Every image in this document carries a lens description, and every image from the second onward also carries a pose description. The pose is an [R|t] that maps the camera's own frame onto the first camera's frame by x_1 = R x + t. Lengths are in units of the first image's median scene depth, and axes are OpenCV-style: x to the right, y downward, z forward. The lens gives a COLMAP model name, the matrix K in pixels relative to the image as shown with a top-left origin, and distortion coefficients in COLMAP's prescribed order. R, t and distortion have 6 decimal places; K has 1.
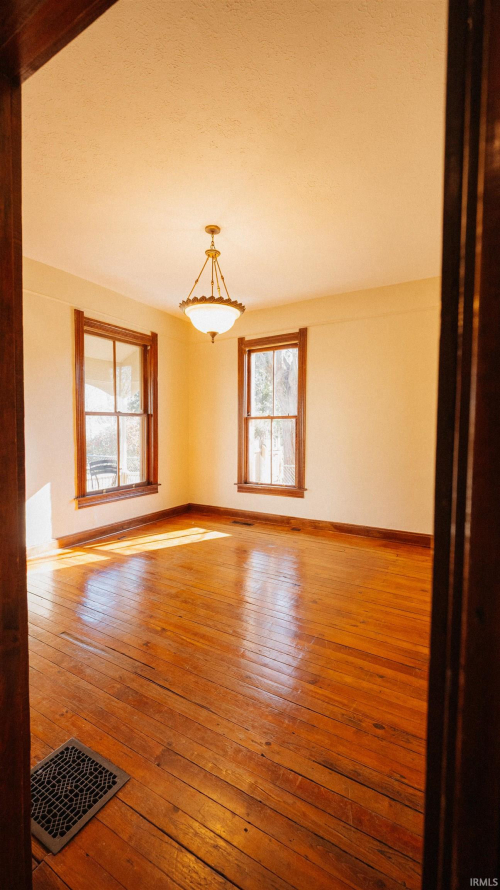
lens RADIAL K [[366.3, 0, 254.8], [0, 366.3, 446.2], [0, 0, 1]] dist [0.000087, -0.000609]
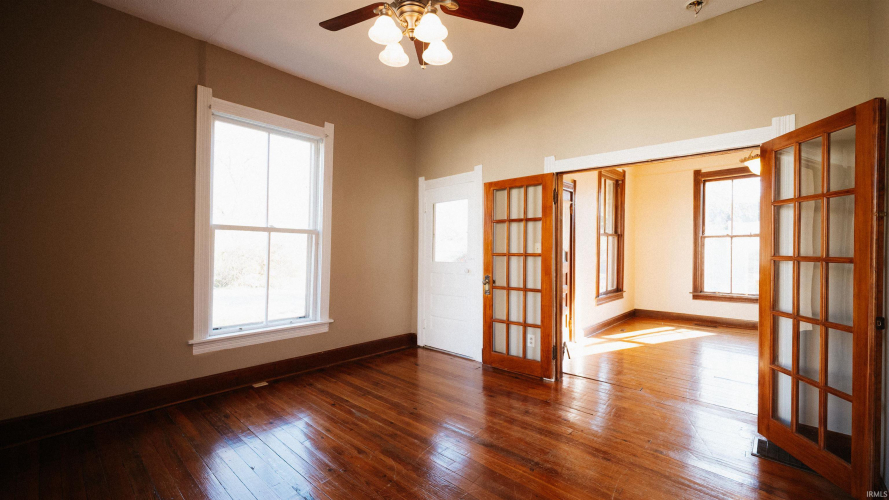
lens RADIAL K [[365.9, 0, 443.7], [0, 365.9, 251.3], [0, 0, 1]] dist [0.000087, -0.000609]
pose [[0.977581, -0.001098, -0.210559, -0.660535], [-0.008458, 0.998975, -0.044477, 0.032914], [0.210391, 0.045261, 0.976569, -0.370240]]
